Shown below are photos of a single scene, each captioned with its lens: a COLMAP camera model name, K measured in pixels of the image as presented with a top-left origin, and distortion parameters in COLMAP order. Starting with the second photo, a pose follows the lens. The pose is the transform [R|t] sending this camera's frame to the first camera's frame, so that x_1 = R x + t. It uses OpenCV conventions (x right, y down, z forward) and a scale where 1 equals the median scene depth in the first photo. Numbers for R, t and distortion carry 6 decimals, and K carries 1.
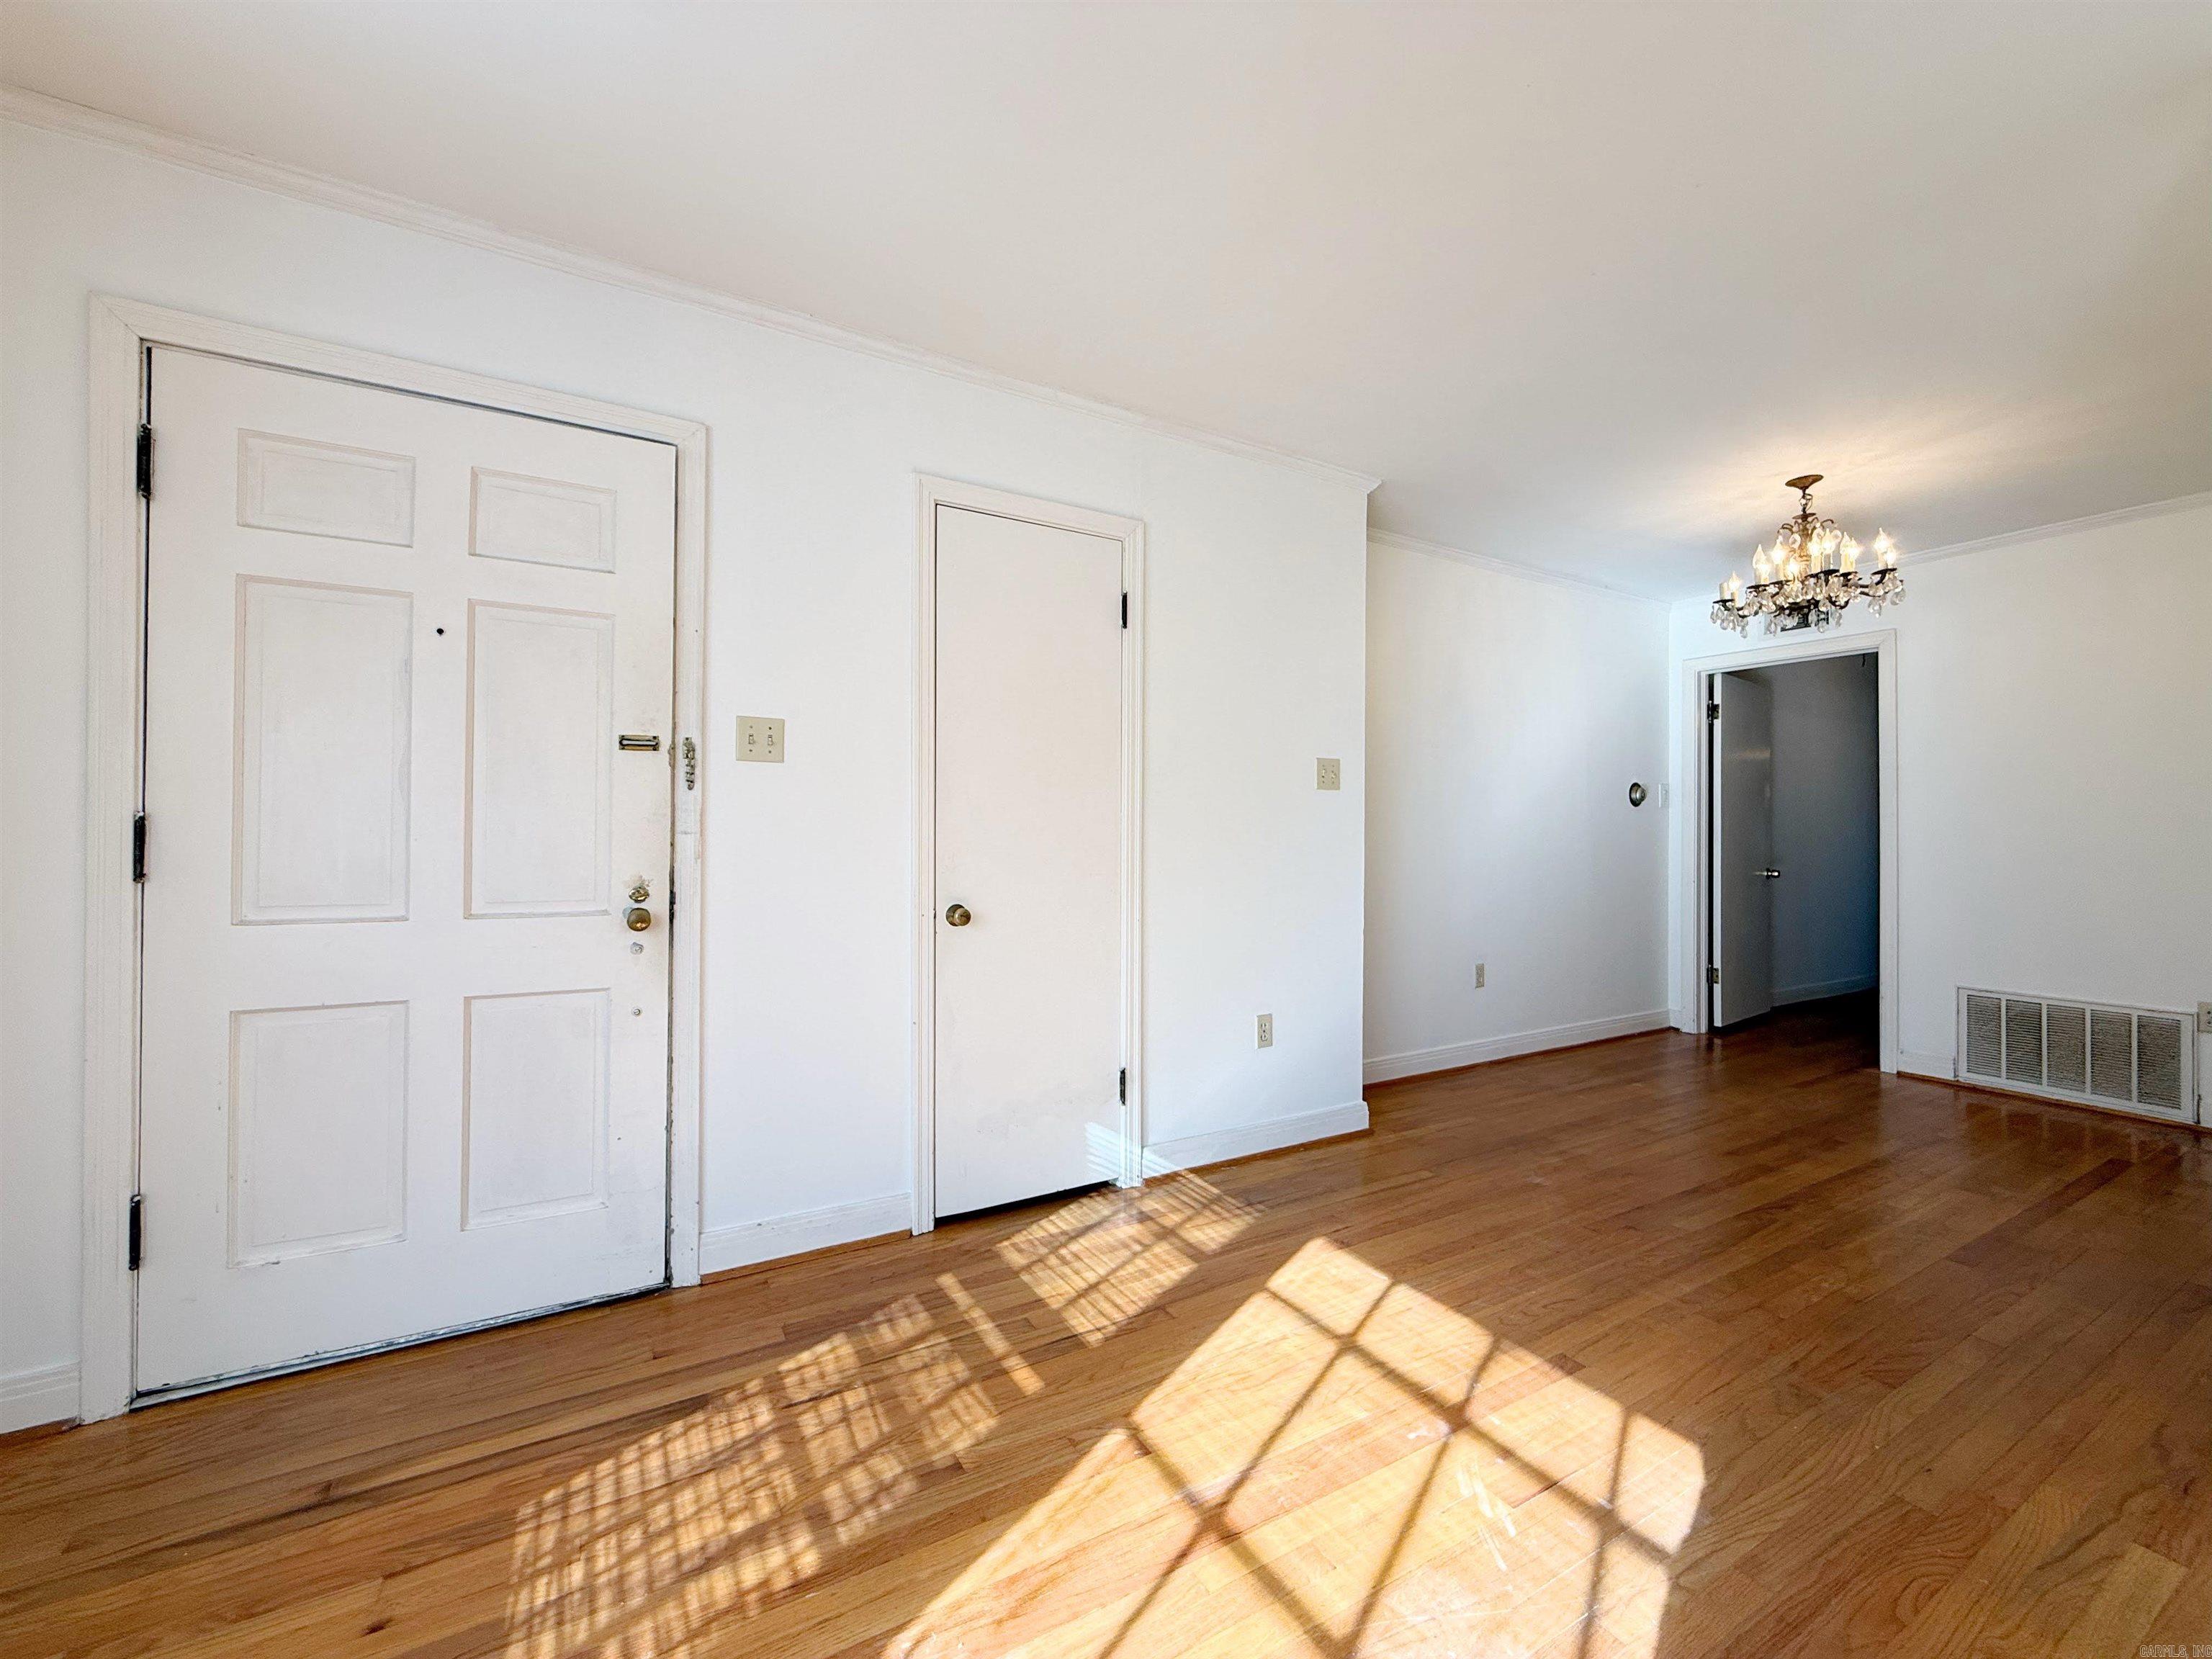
lens RADIAL K [[894.5, 0, 1121.9], [0, 894.5, 831.2], [0, 0, 1]] dist [0.000150, -0.000066]
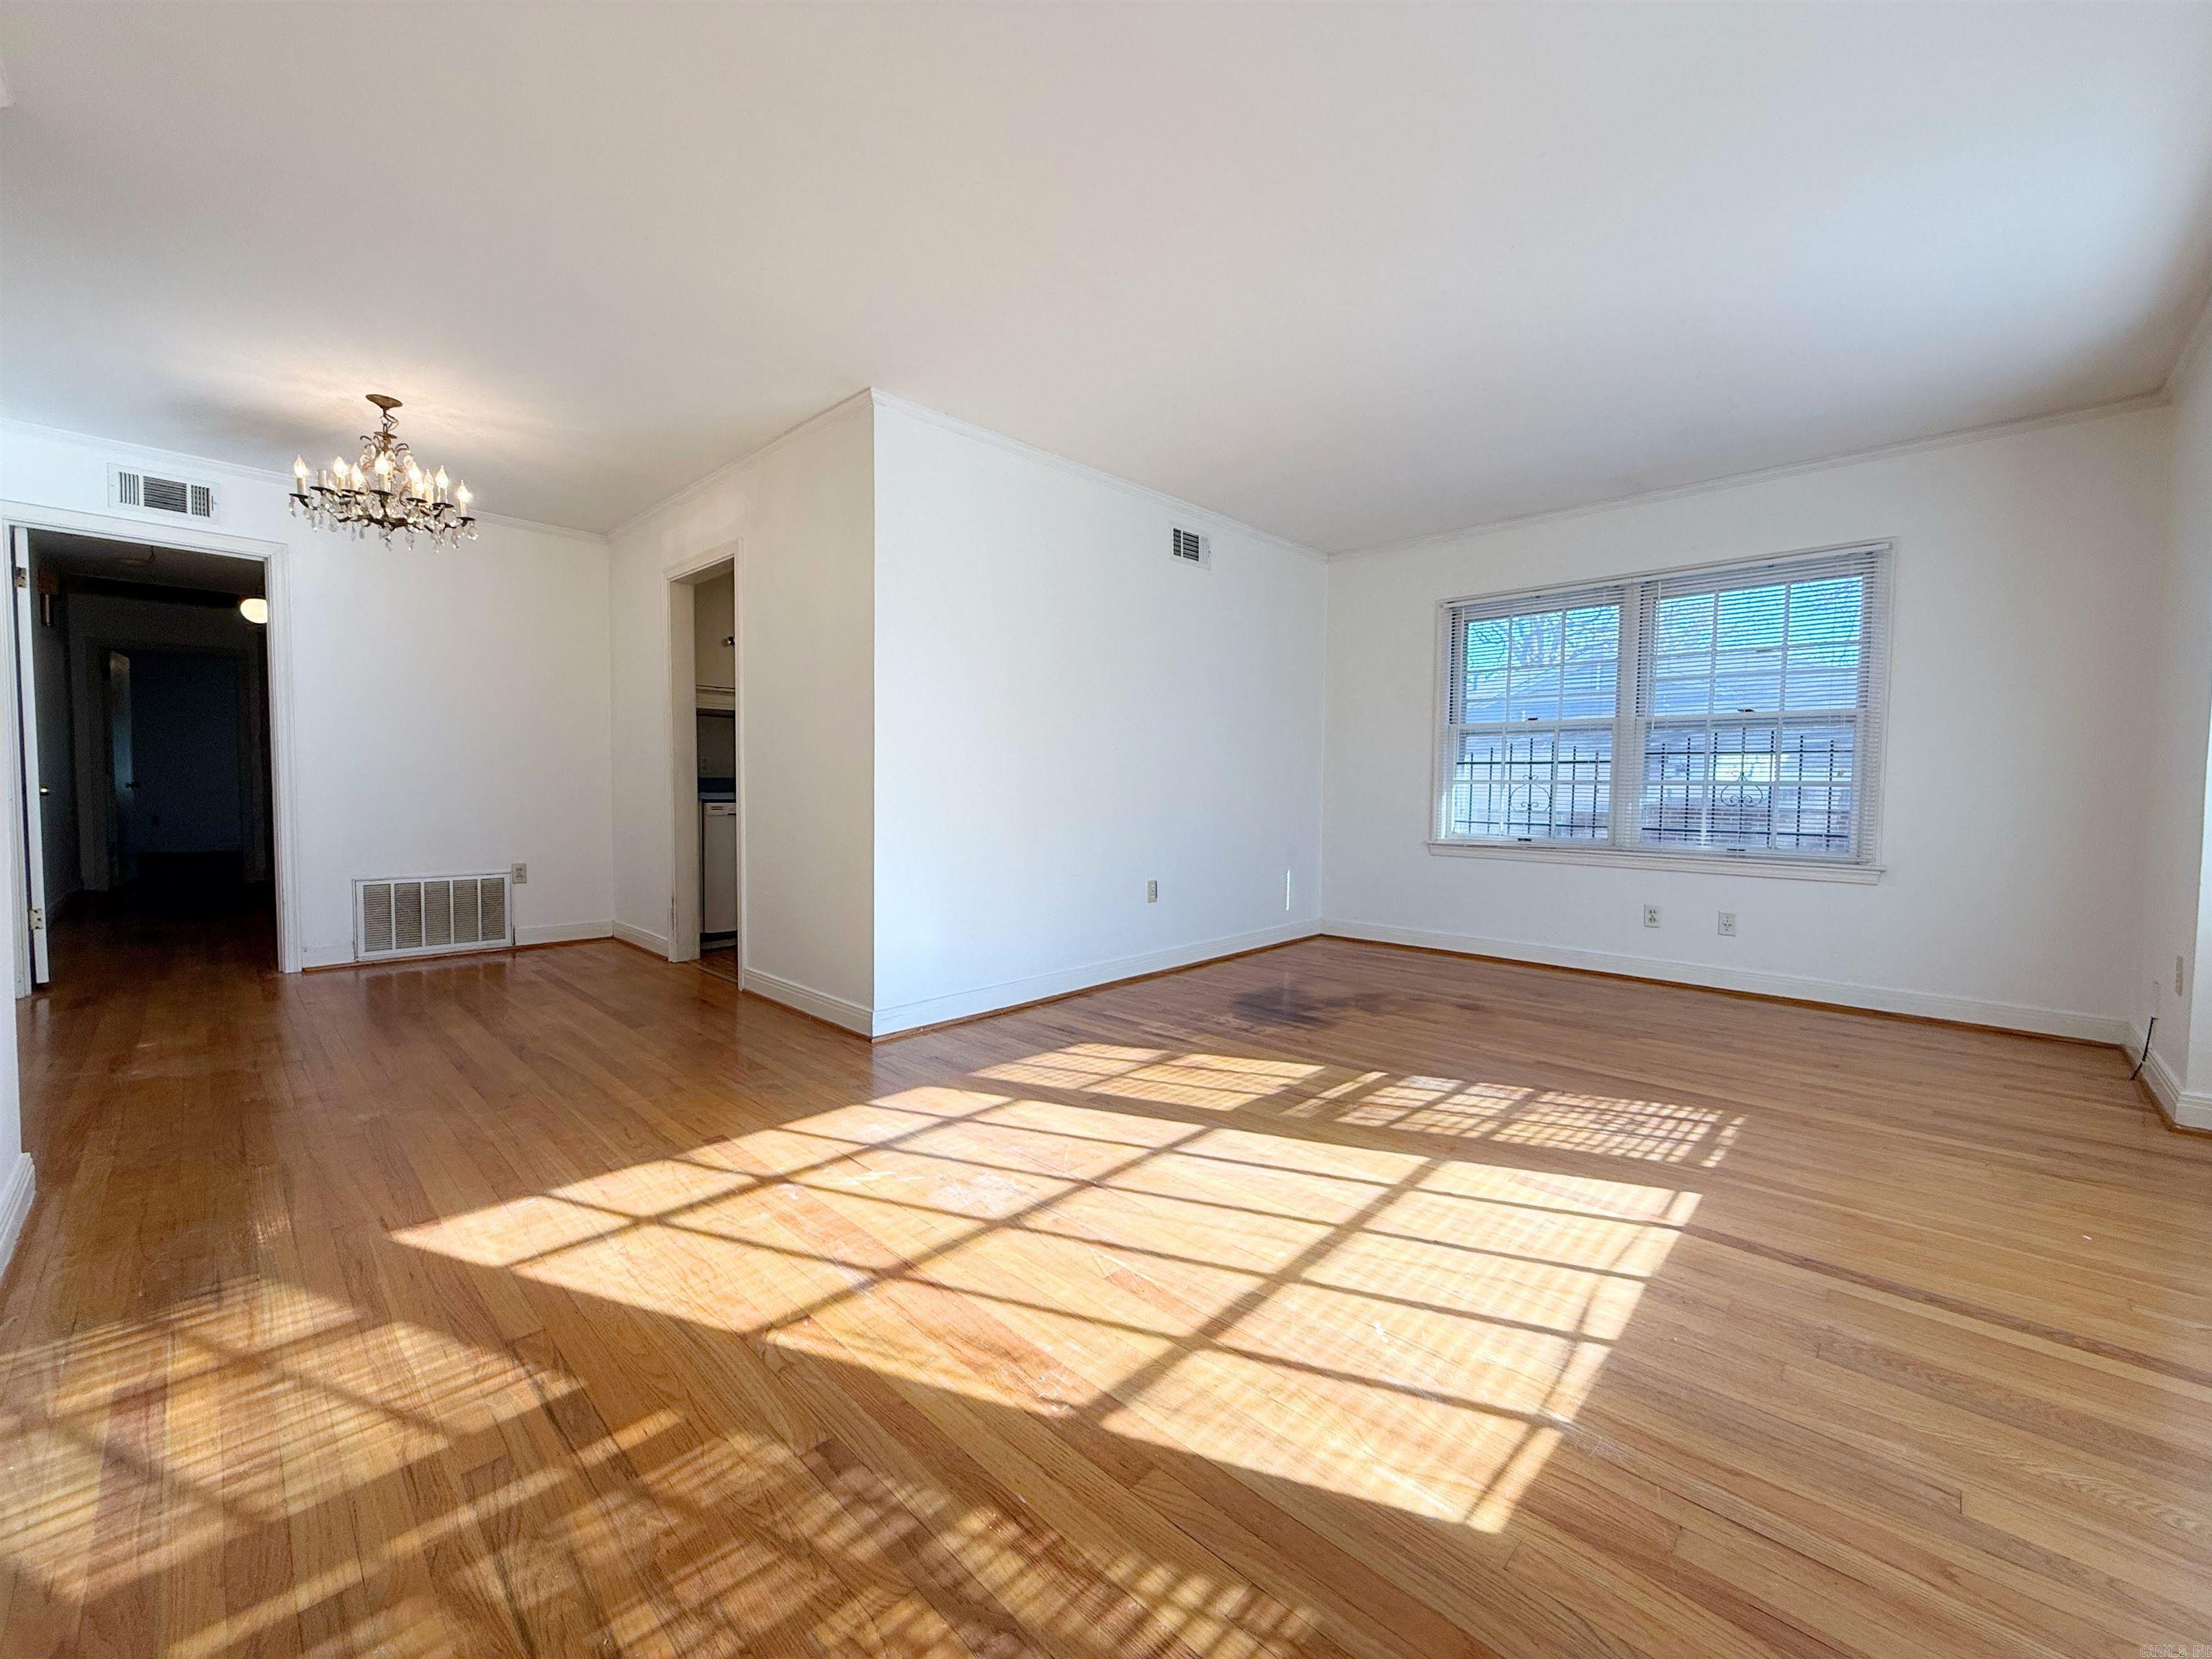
lens RADIAL K [[881.5, 0, 1104.1], [0, 881.5, 827.7], [0, 0, 1]] dist [-0.001044, -0.000046]
pose [[-0.271189, -0.051011, 0.961173, -0.784645], [-0.014168, 0.998698, 0.049005, 0.075215], [-0.962422, -0.000329, -0.271559, 0.753210]]
